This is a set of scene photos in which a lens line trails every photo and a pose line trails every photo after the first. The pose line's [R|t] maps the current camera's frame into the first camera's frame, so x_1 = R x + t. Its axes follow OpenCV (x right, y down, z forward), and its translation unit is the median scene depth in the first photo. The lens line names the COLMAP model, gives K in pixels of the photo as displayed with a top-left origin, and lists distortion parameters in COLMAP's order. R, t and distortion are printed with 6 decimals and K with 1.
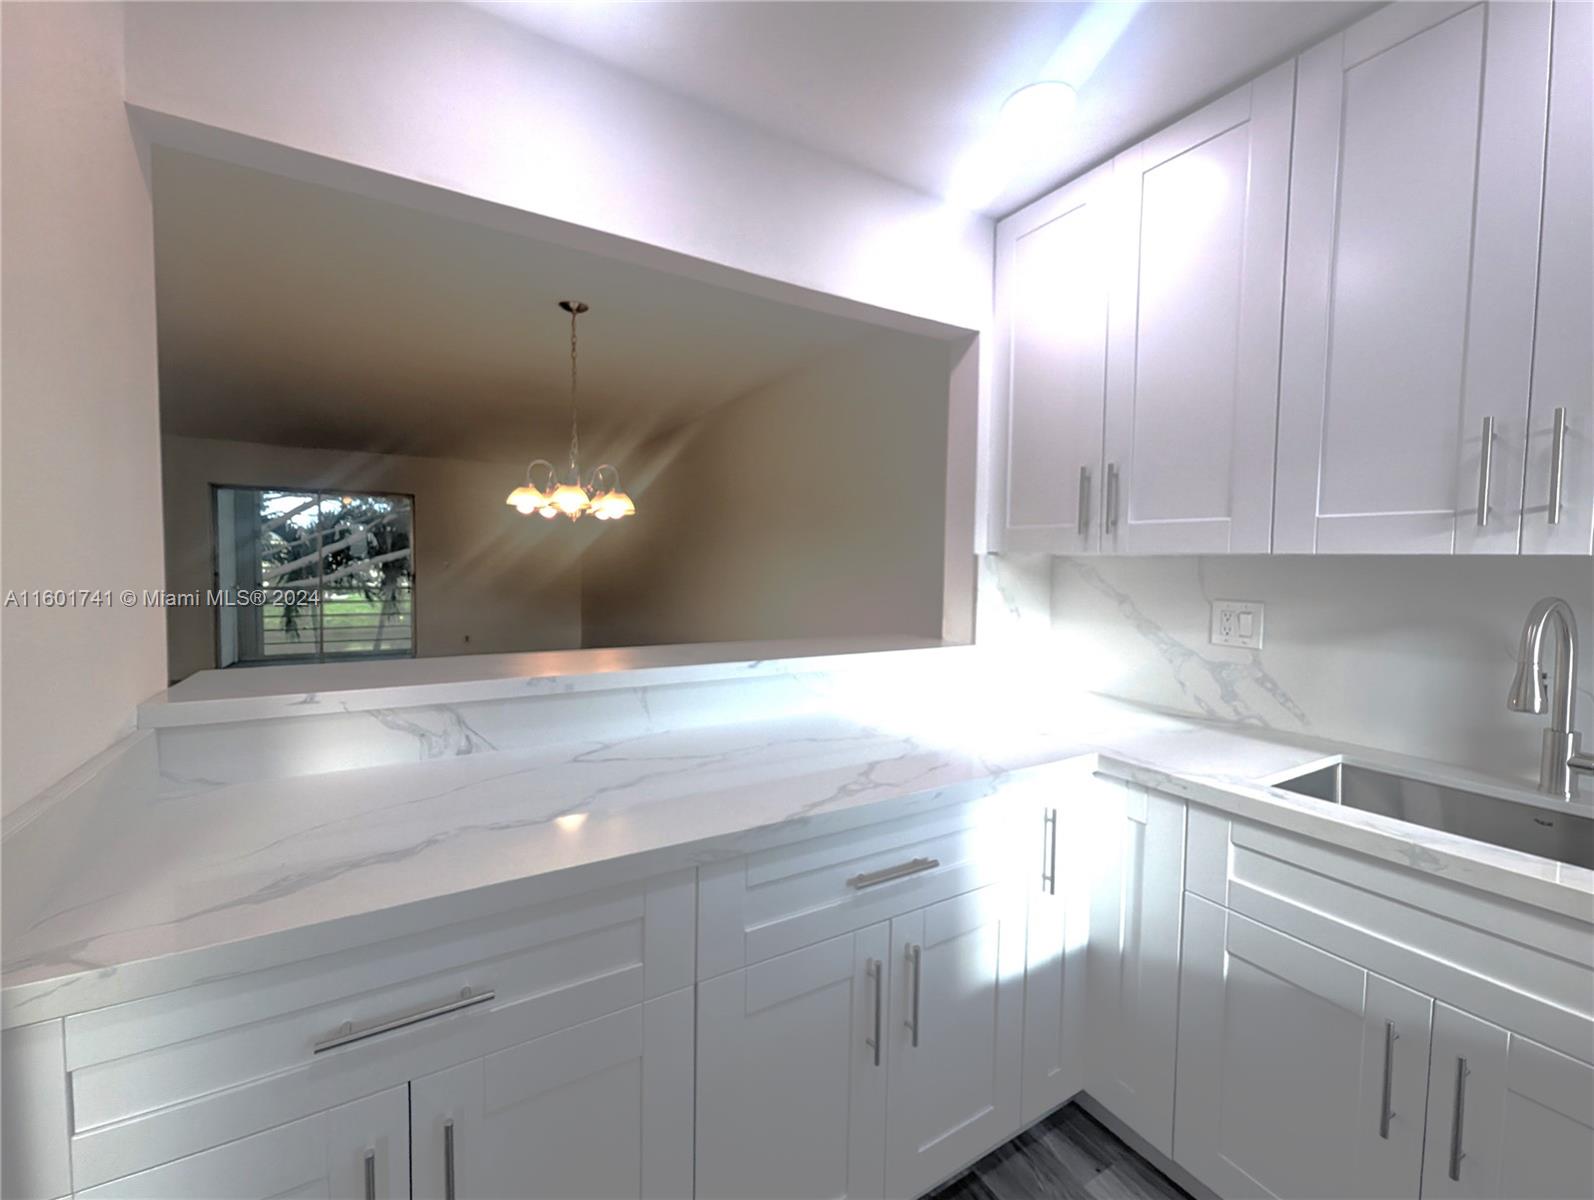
lens RADIAL K [[653.6, 0, 797.3], [0, 653.6, 588.7], [0, 0, 1]] dist [0.000362, -0.000442]
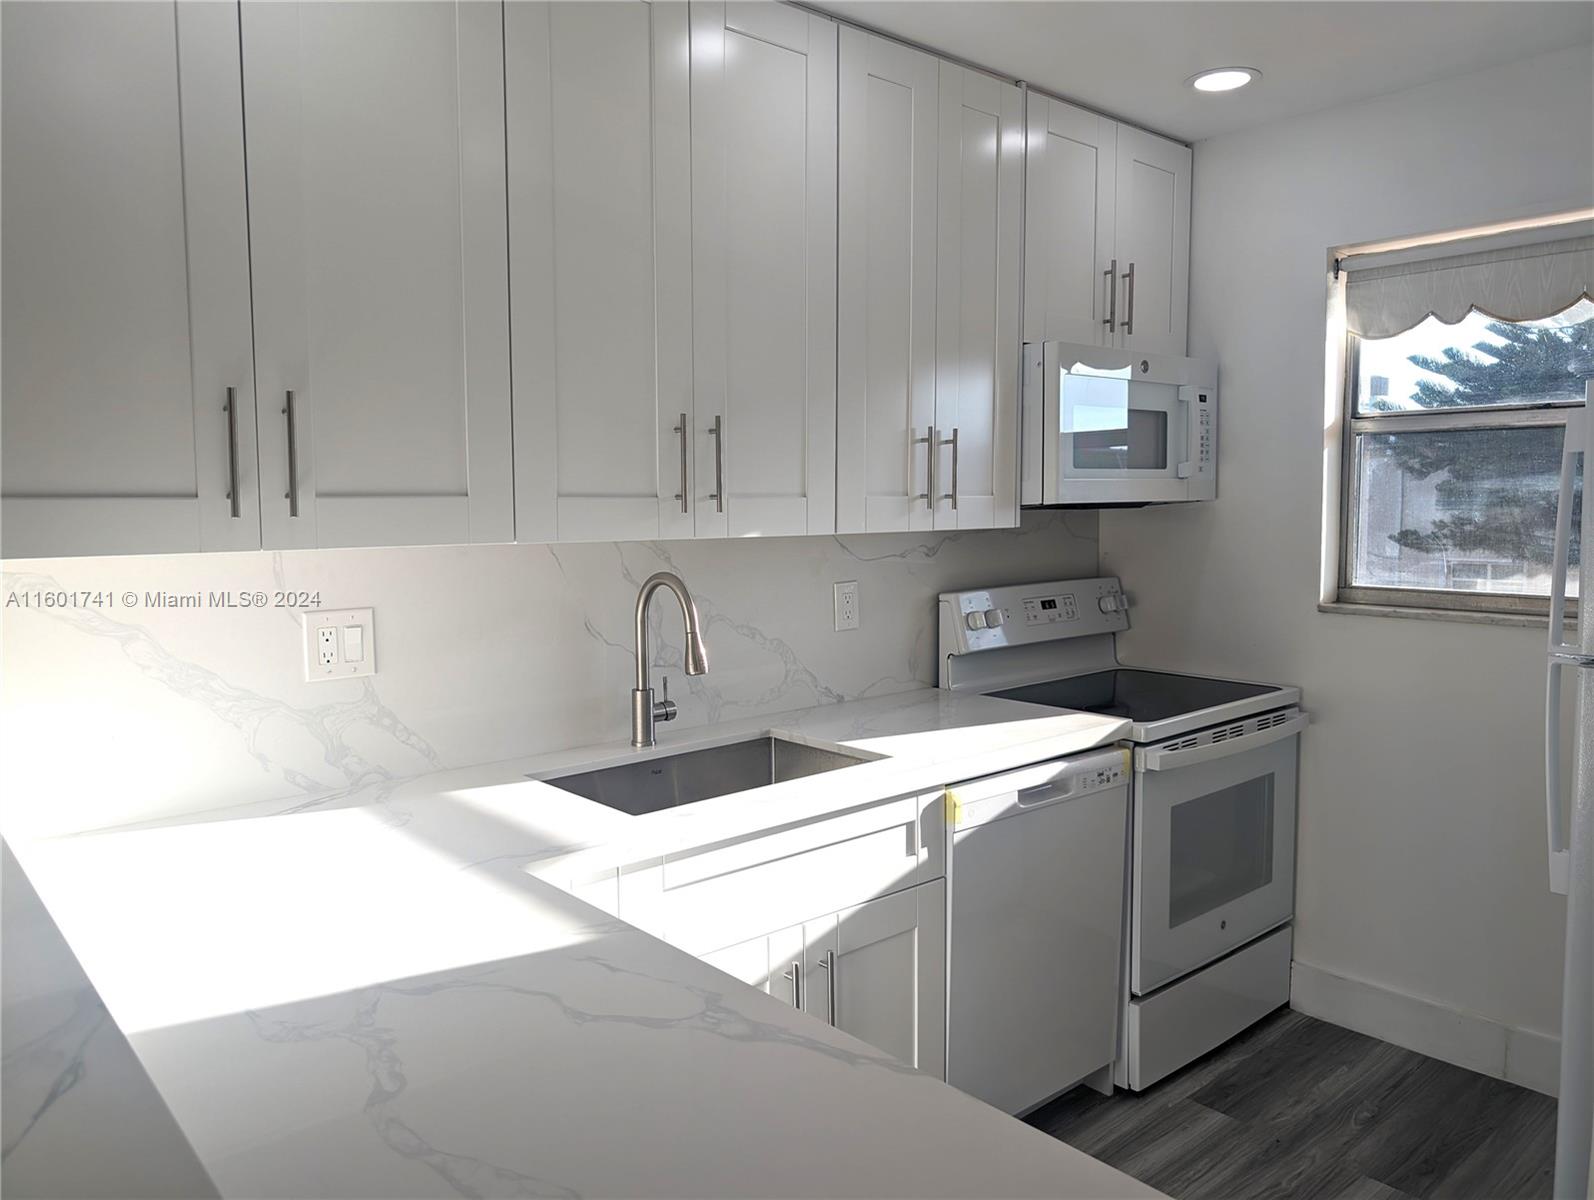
lens RADIAL K [[1149.1, 0, 779.3], [0, 1149.1, 587.4], [0, 0, 1]] dist [0.029256, -0.046872]
pose [[-0.163029, -0.094300, 0.982104, -0.666001], [0.048081, 0.993480, 0.103374, -0.125351], [-0.985449, 0.064074, -0.157432, 0.890219]]
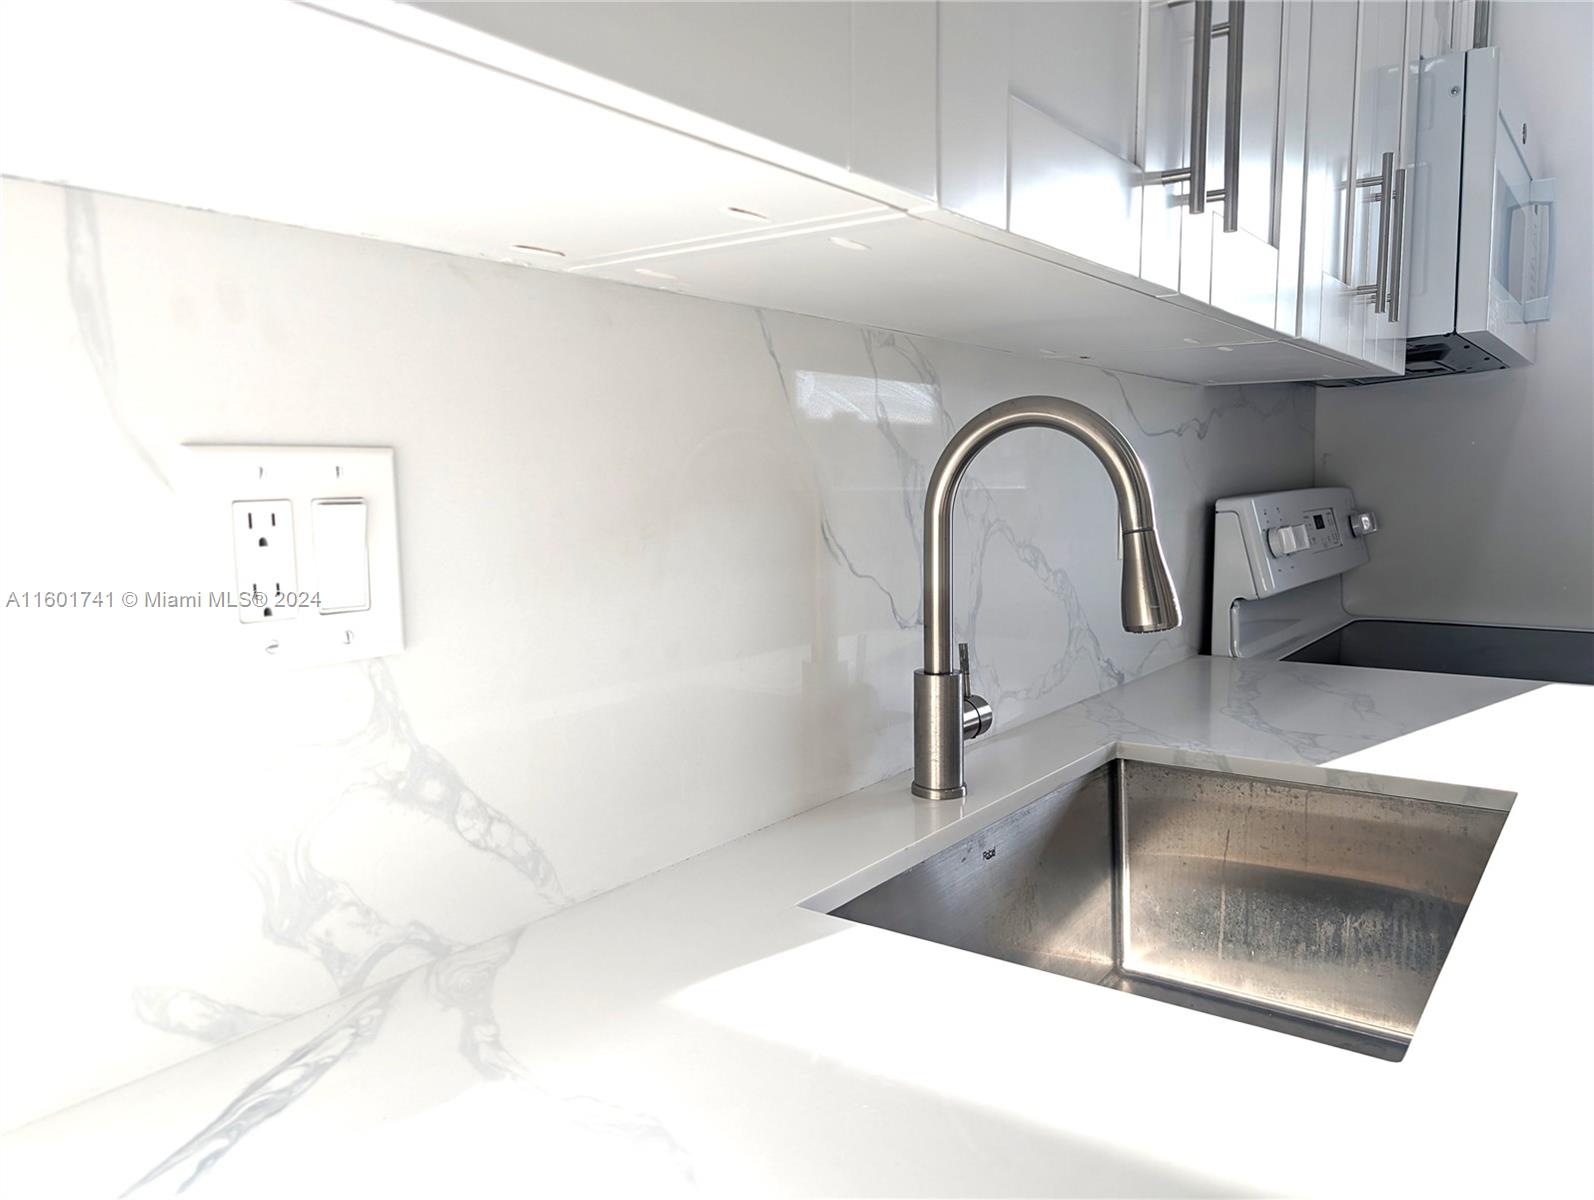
lens RADIAL K [[1170.5, 0, 790.6], [0, 1170.5, 595.2], [0, 0, 1]] dist [-0.001327, 0.002998]
pose [[-0.386219, -0.102568, 0.916687, 0.326481], [0.046635, 0.990356, 0.130459, 0.030201], [-0.921227, 0.093135, -0.377711, 1.202948]]
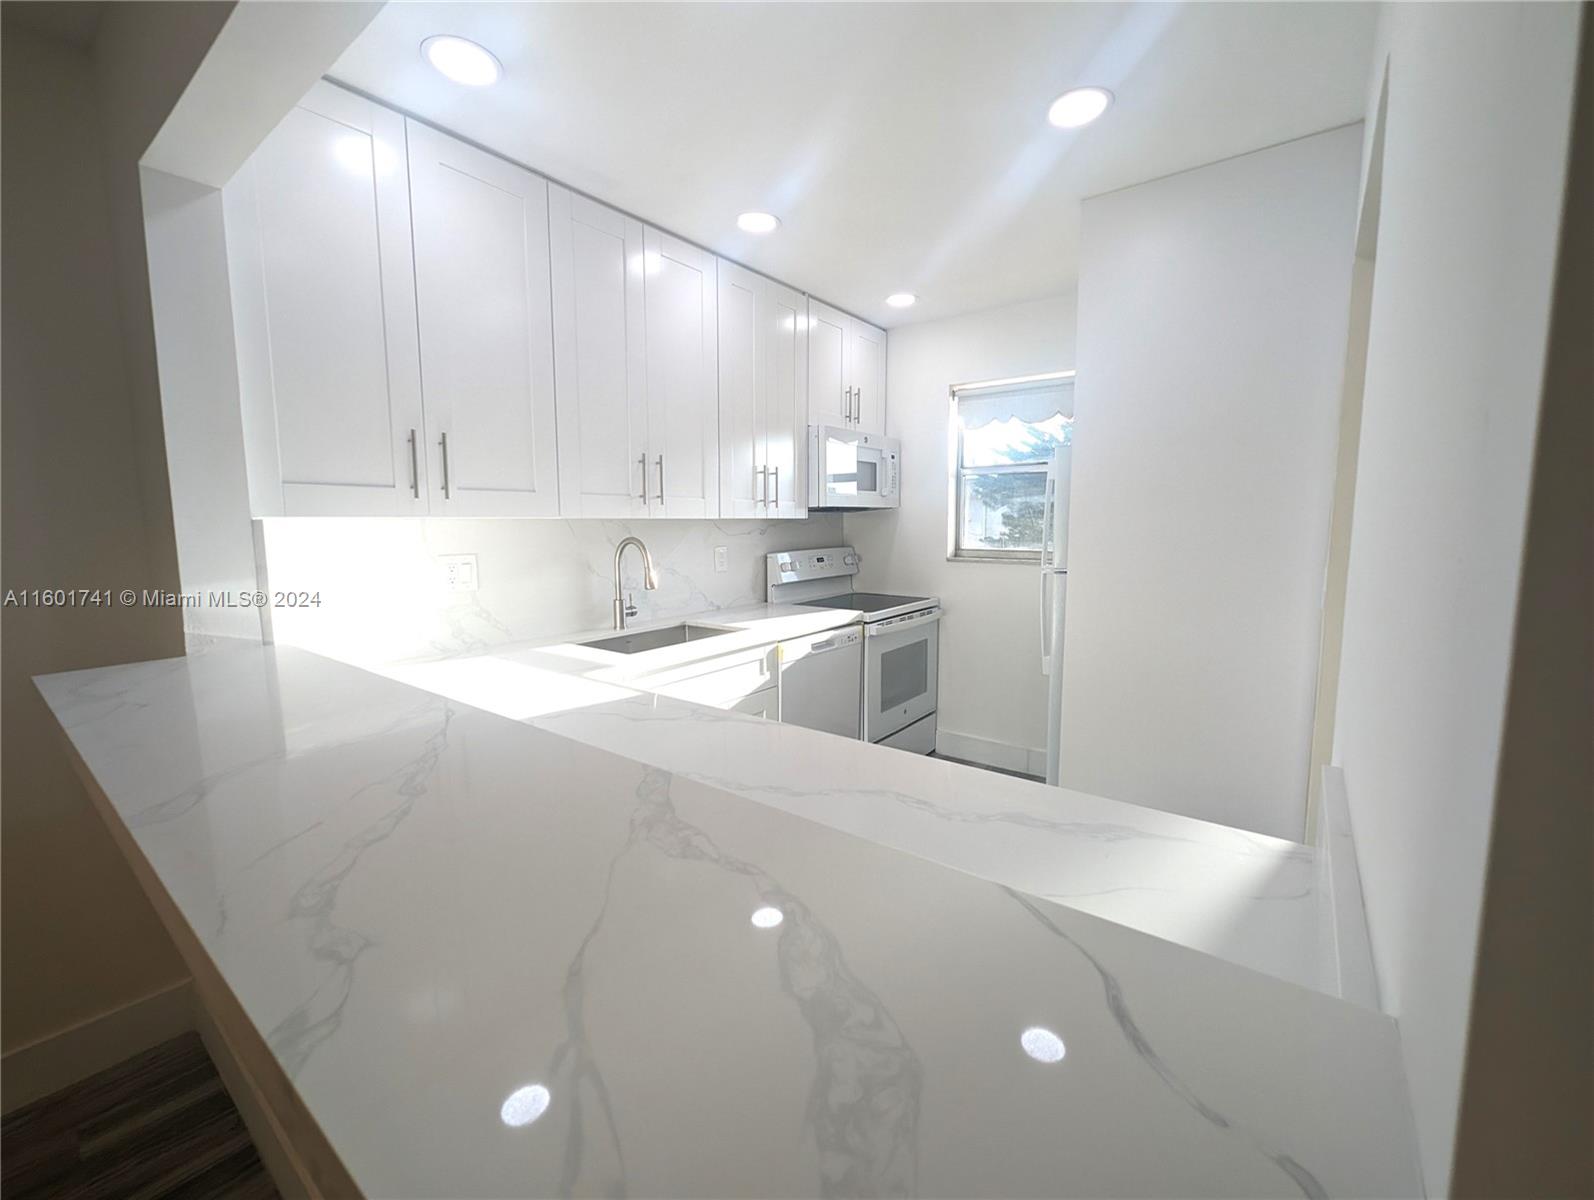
lens RADIAL K [[663.1, 0, 796.4], [0, 663.1, 589.4], [0, 0, 1]] dist [0.001385, 0.000100]
pose [[-0.371226, -0.113894, 0.921531, -0.880558], [0.037786, 0.989774, 0.137550, -0.077682], [-0.927773, 0.085883, -0.363126, 1.041805]]
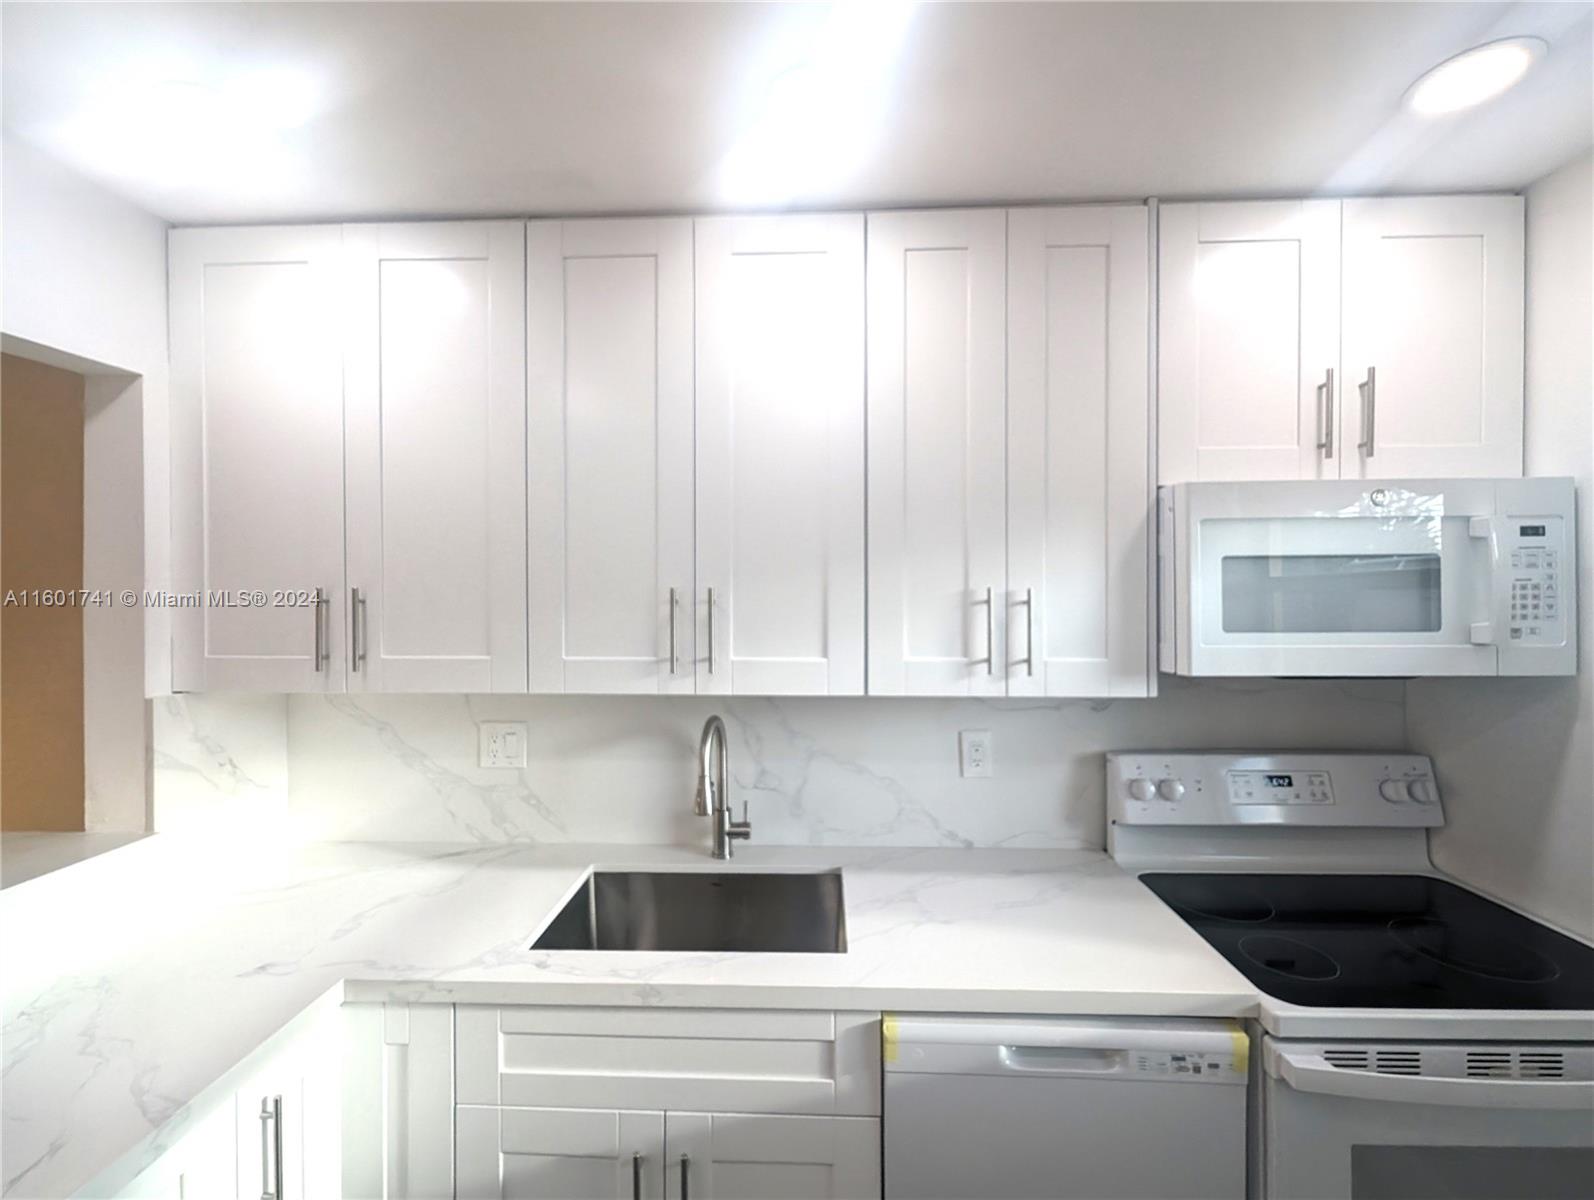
lens RADIAL K [[663.1, 0, 796.4], [0, 663.1, 589.4], [0, 0, 1]] dist [0.001385, 0.000100]
pose [[0.545967, -0.016822, 0.837638, 0.093527], [0.050059, 0.998667, -0.012572, -0.176178], [-0.836310, 0.048796, 0.546082, 0.082688]]
